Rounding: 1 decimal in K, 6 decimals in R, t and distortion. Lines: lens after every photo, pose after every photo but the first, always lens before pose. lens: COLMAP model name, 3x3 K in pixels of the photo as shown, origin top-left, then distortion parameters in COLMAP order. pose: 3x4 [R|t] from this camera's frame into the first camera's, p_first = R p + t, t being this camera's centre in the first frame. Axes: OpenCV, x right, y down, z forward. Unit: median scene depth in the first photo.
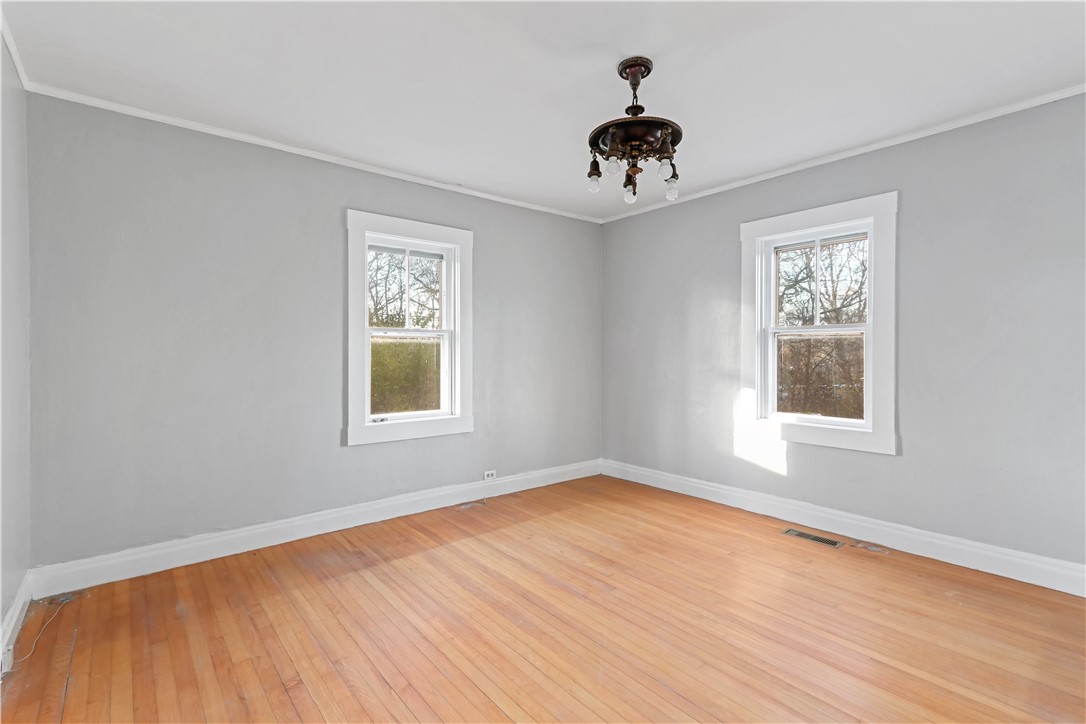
lens RADIAL K [[498.4, 0, 540.7], [0, 498.4, 352.3], [0, 0, 1]] dist [0.018931, -0.000041]
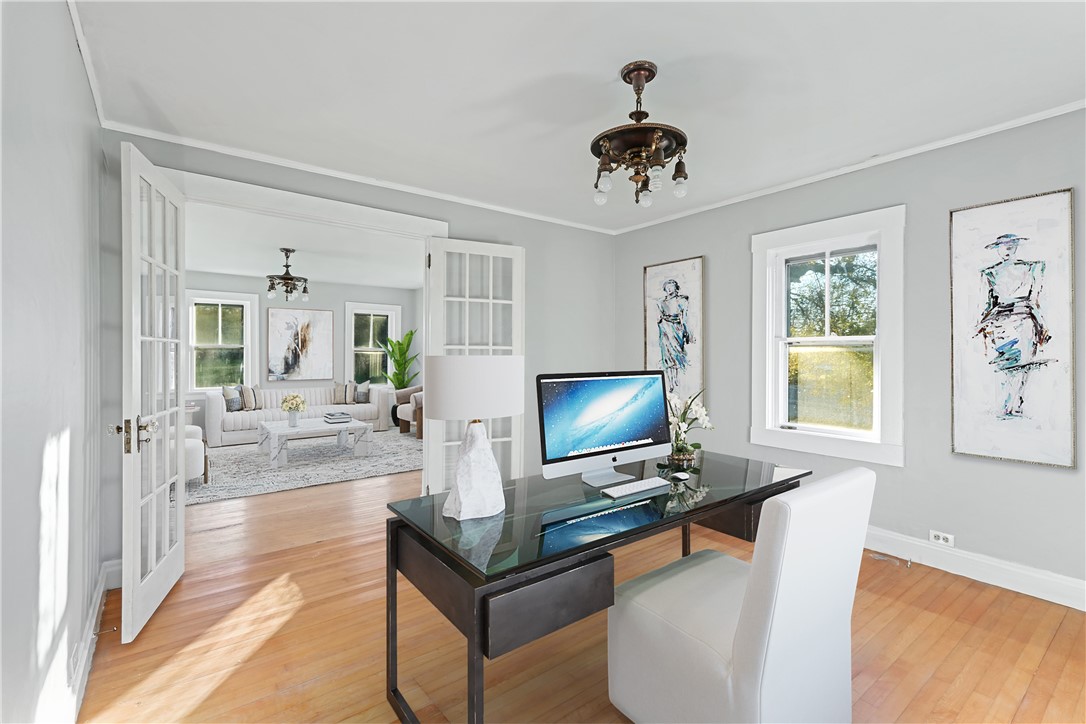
lens RADIAL K [[498.4, 0, 540.7], [0, 498.4, 352.3], [0, 0, 1]] dist [0.018931, -0.000041]
pose [[-0.041814, -0.004079, -0.999117, 0.791473], [-0.002870, 0.999988, -0.003962, -0.014254], [0.999121, 0.002702, -0.041825, 0.579800]]
